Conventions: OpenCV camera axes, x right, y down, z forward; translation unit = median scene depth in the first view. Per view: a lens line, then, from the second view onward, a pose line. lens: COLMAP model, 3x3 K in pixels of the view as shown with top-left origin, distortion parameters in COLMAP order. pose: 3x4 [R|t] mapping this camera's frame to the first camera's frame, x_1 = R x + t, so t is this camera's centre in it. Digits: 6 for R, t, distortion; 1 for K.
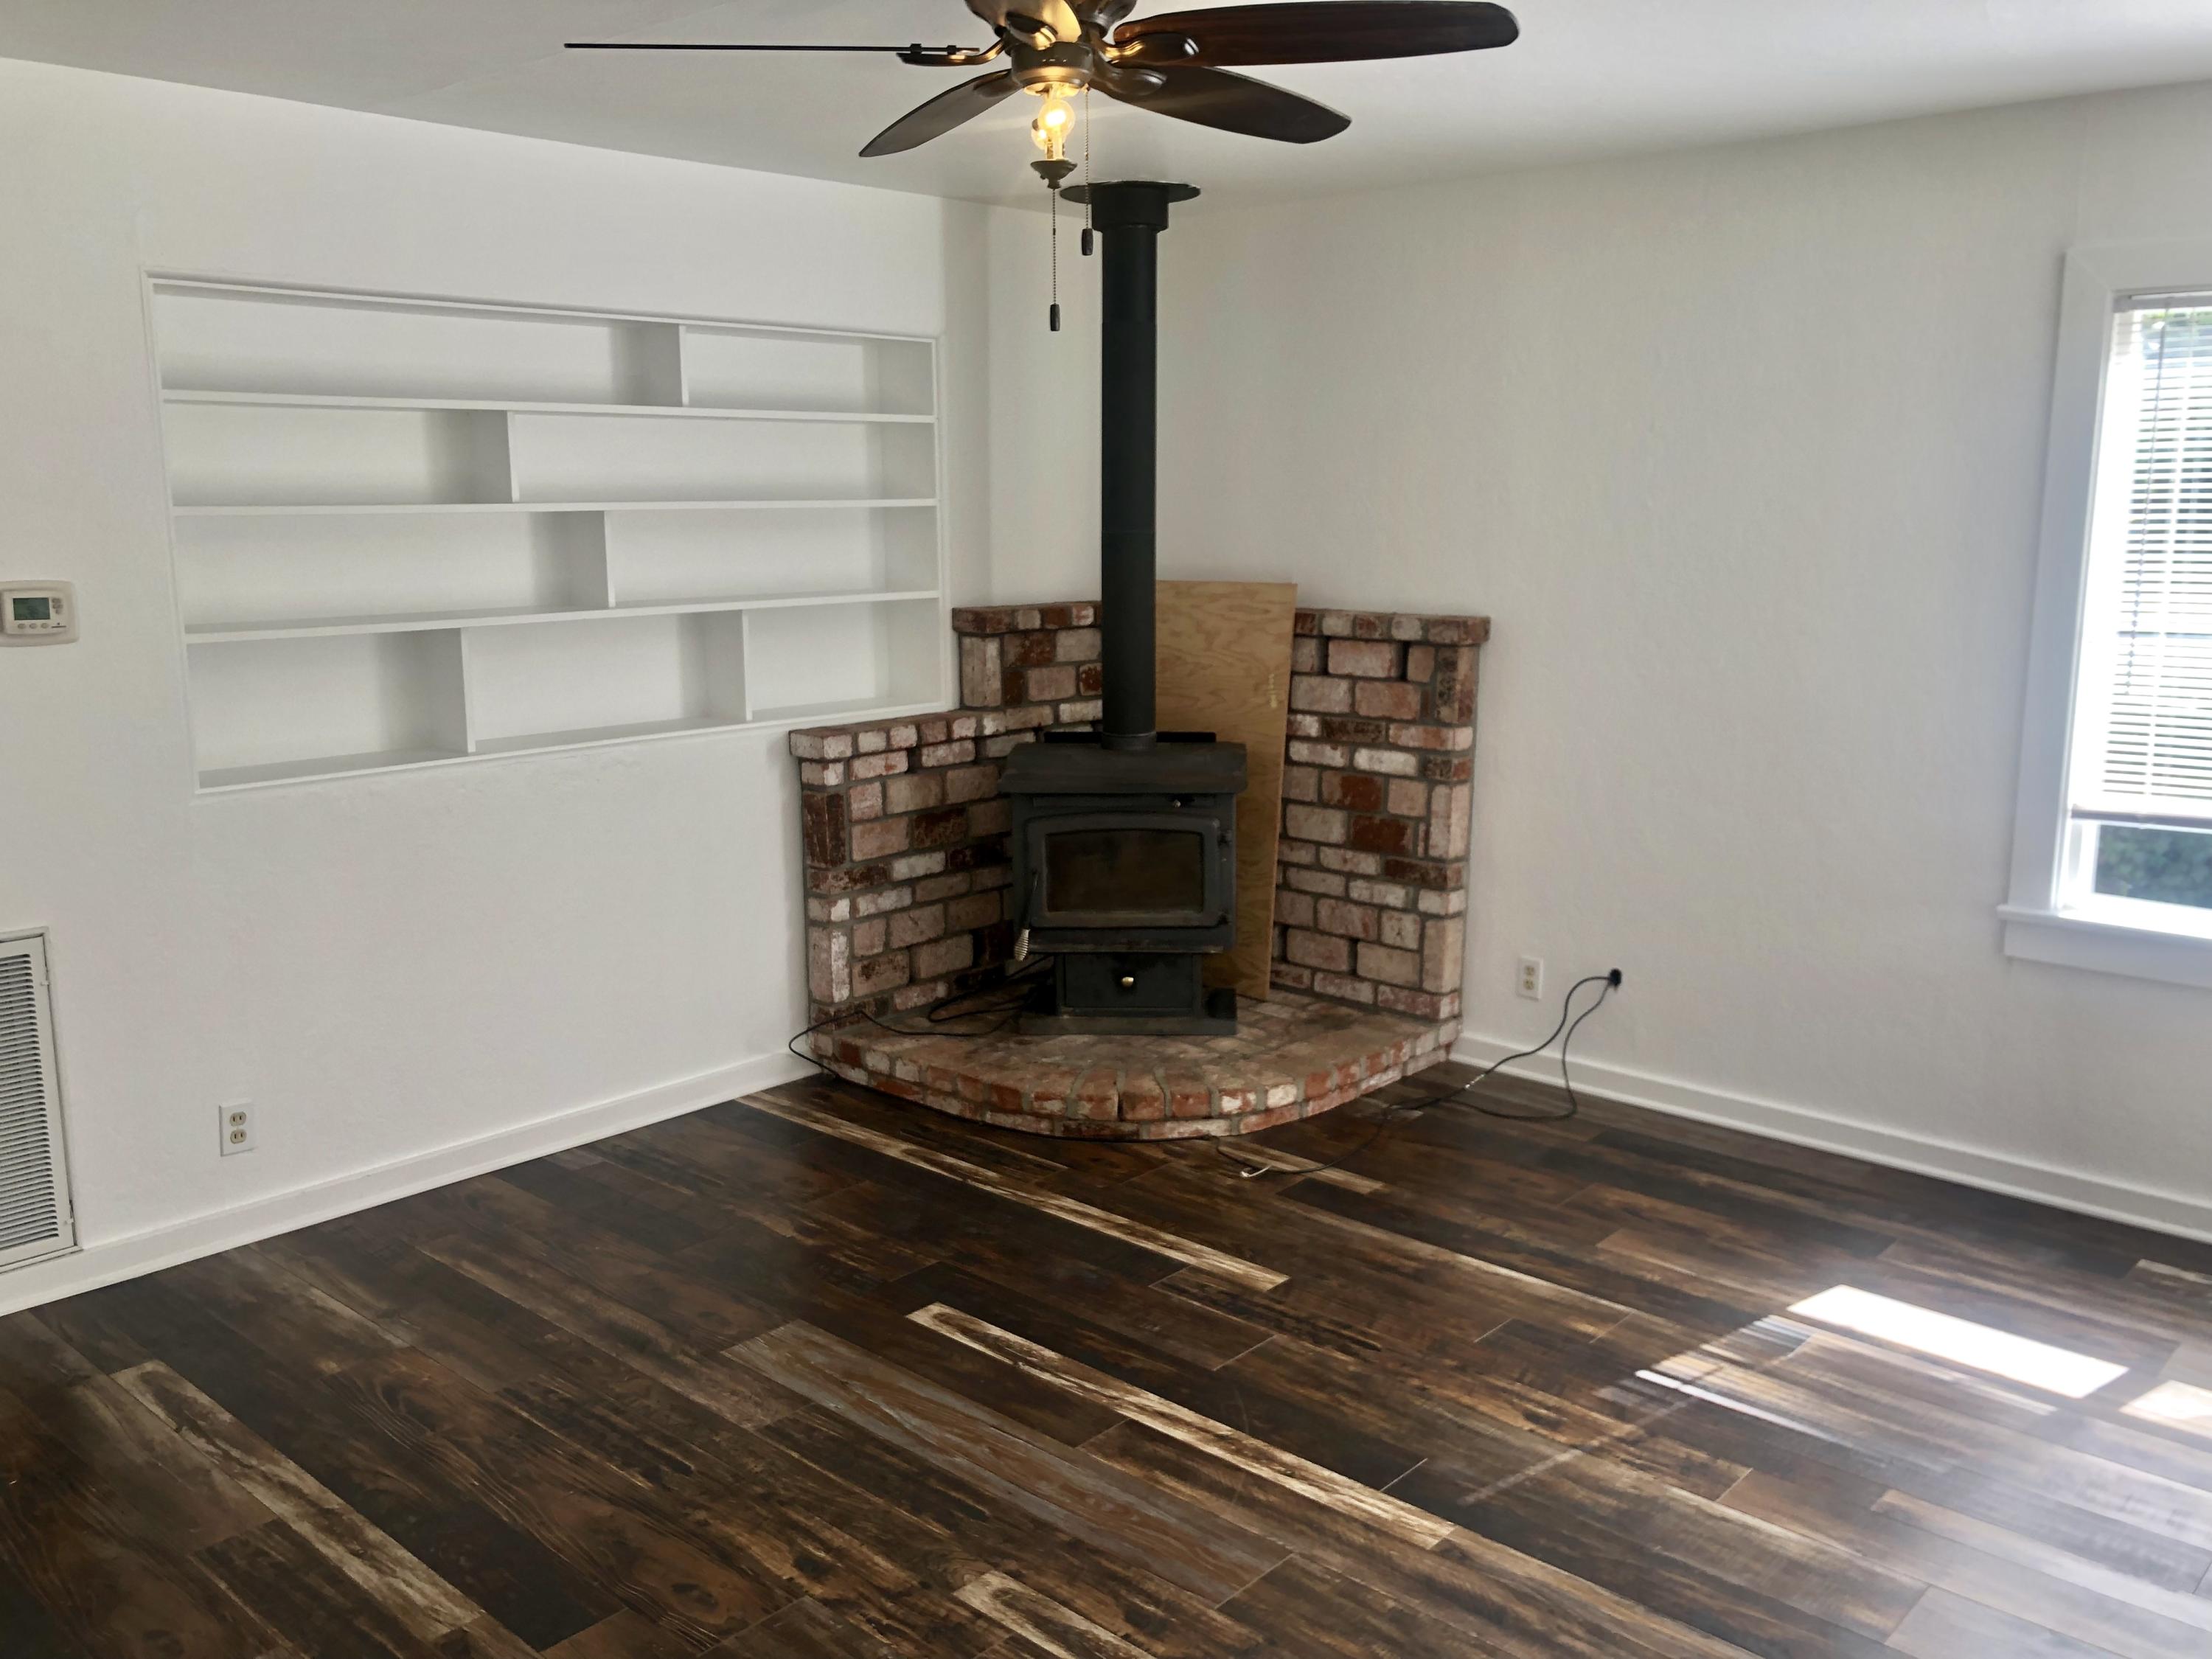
lens RADIAL K [[1818.6, 0, 1115.6], [0, 1818.6, 809.8], [0, 0, 1]] dist [0.023812, -0.008690]
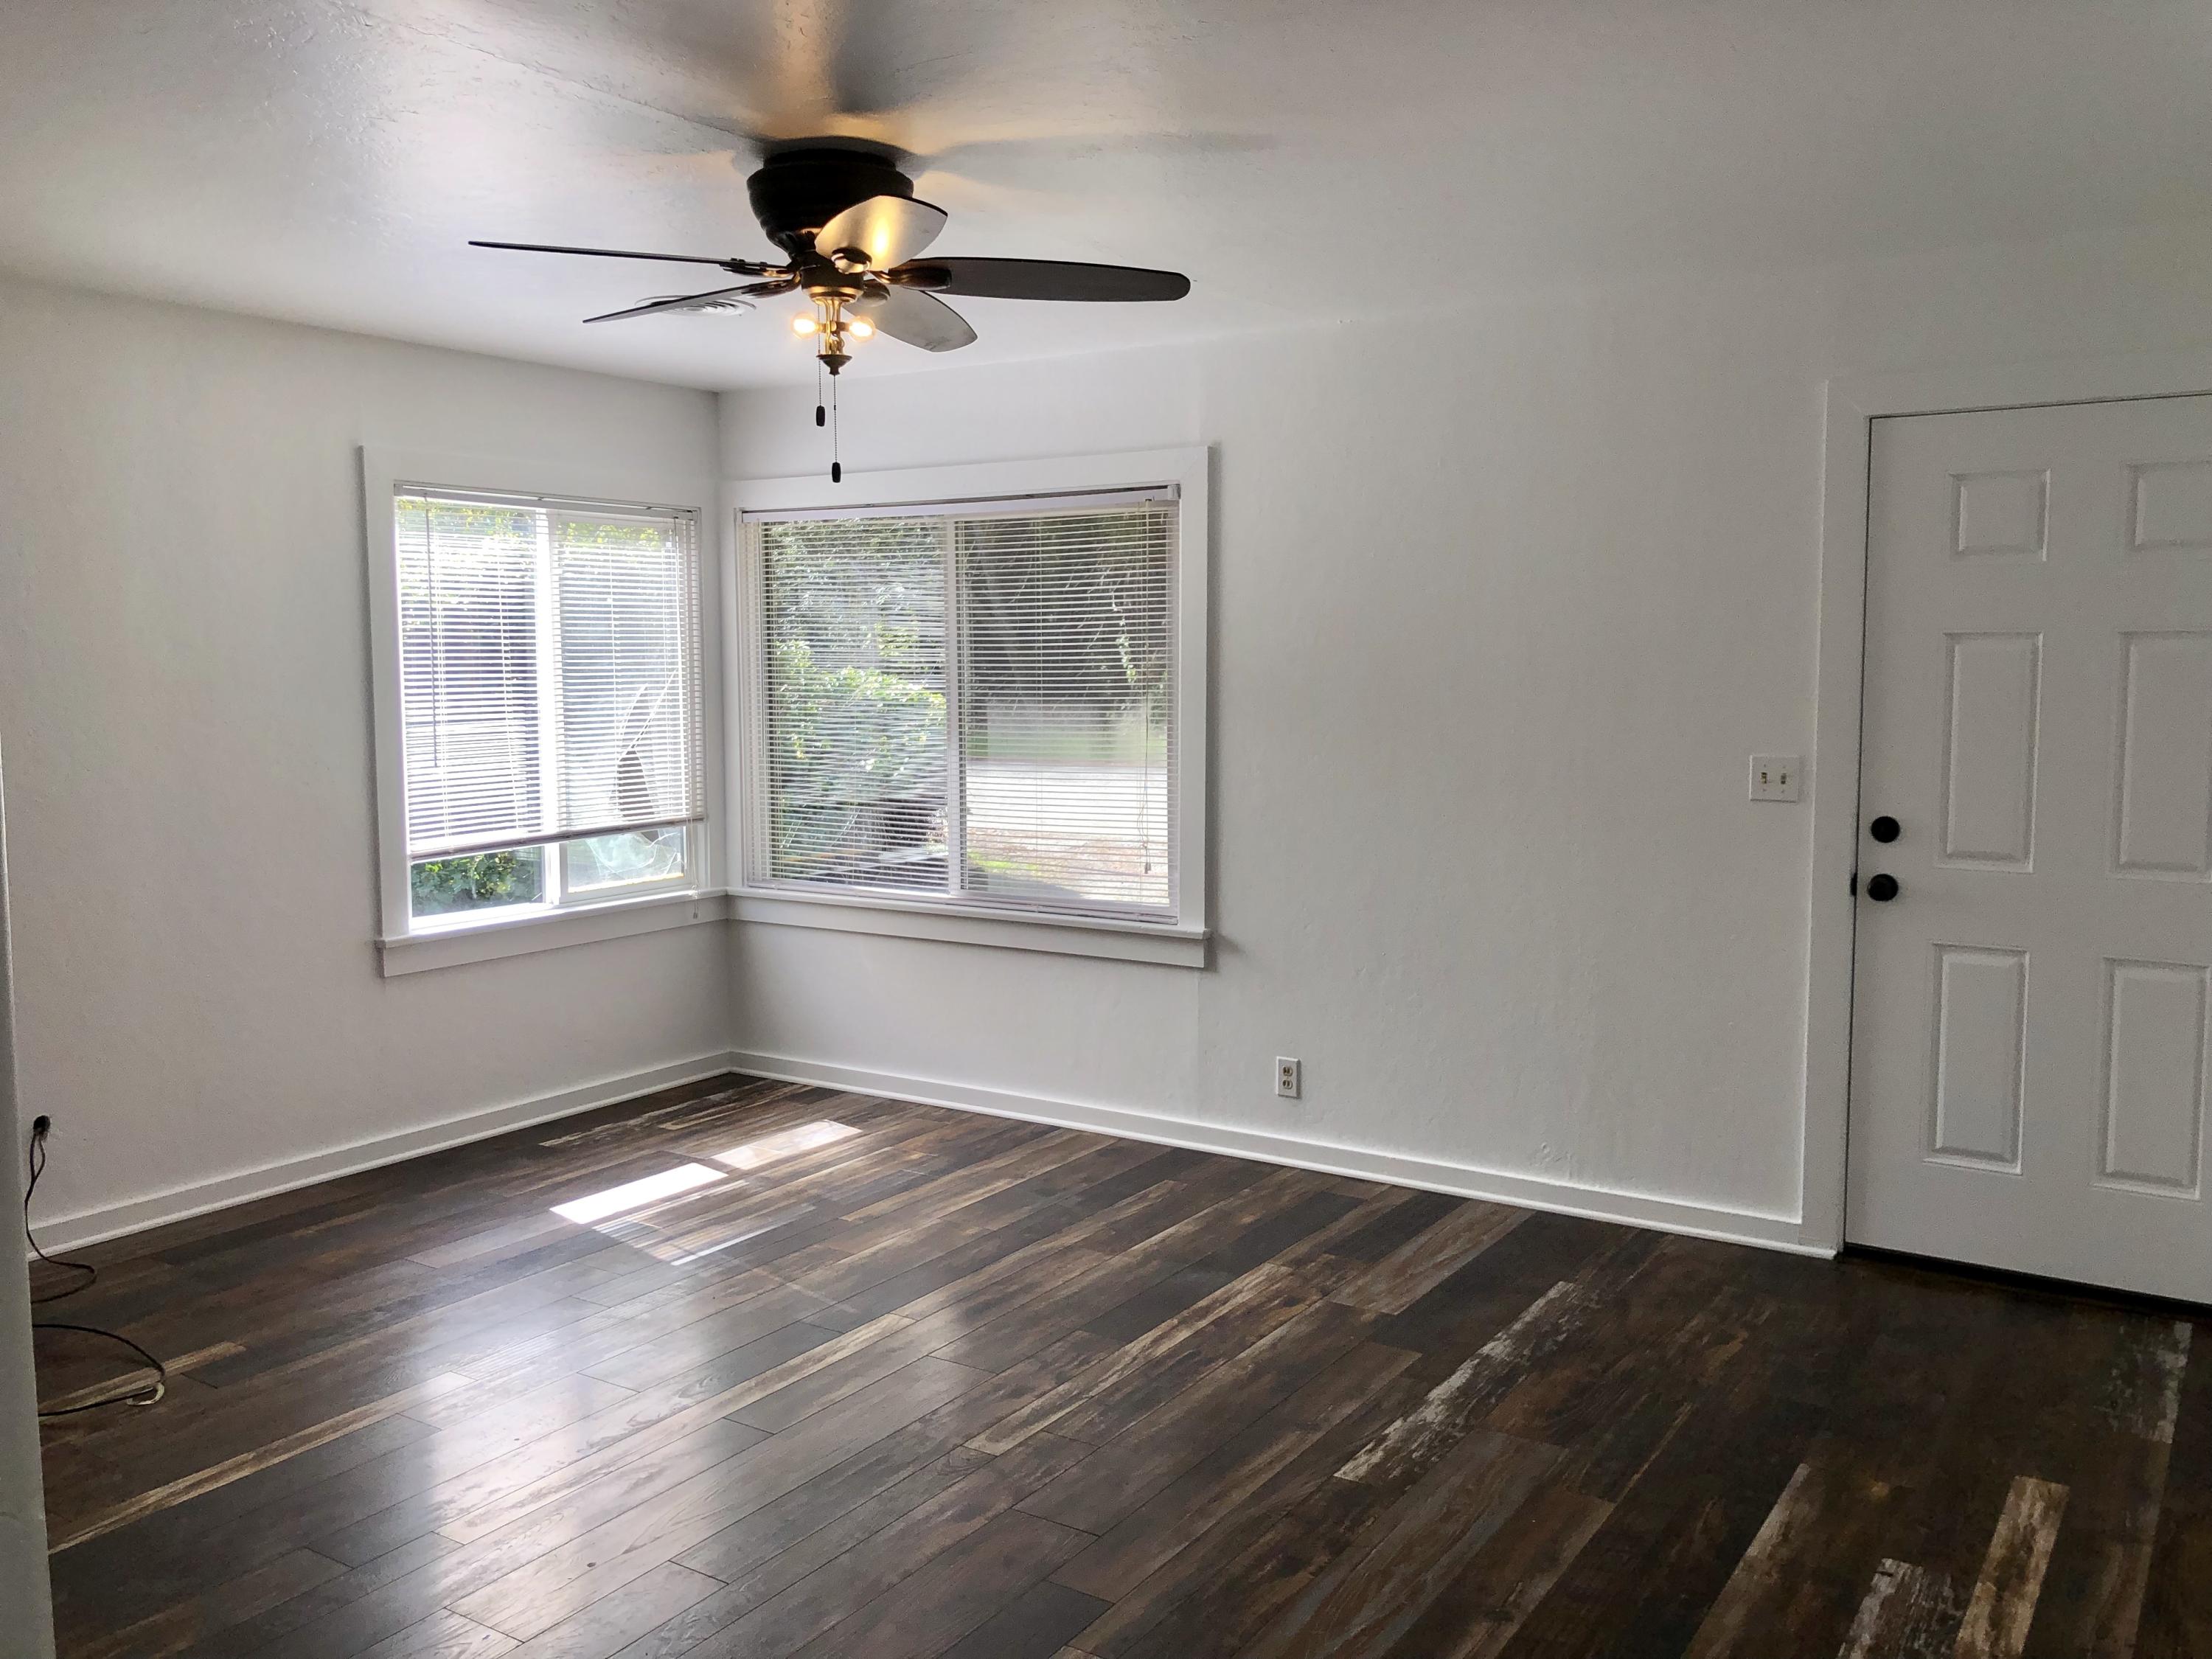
lens RADIAL K [[1818.6, 0, 1115.6], [0, 1818.6, 809.8], [0, 0, 1]] dist [0.023812, -0.008690]
pose [[-0.158121, -0.086919, 0.983587, -1.032300], [0.170403, 0.978771, 0.113888, -0.114980], [-0.972605, 0.185615, -0.139953, 0.790107]]
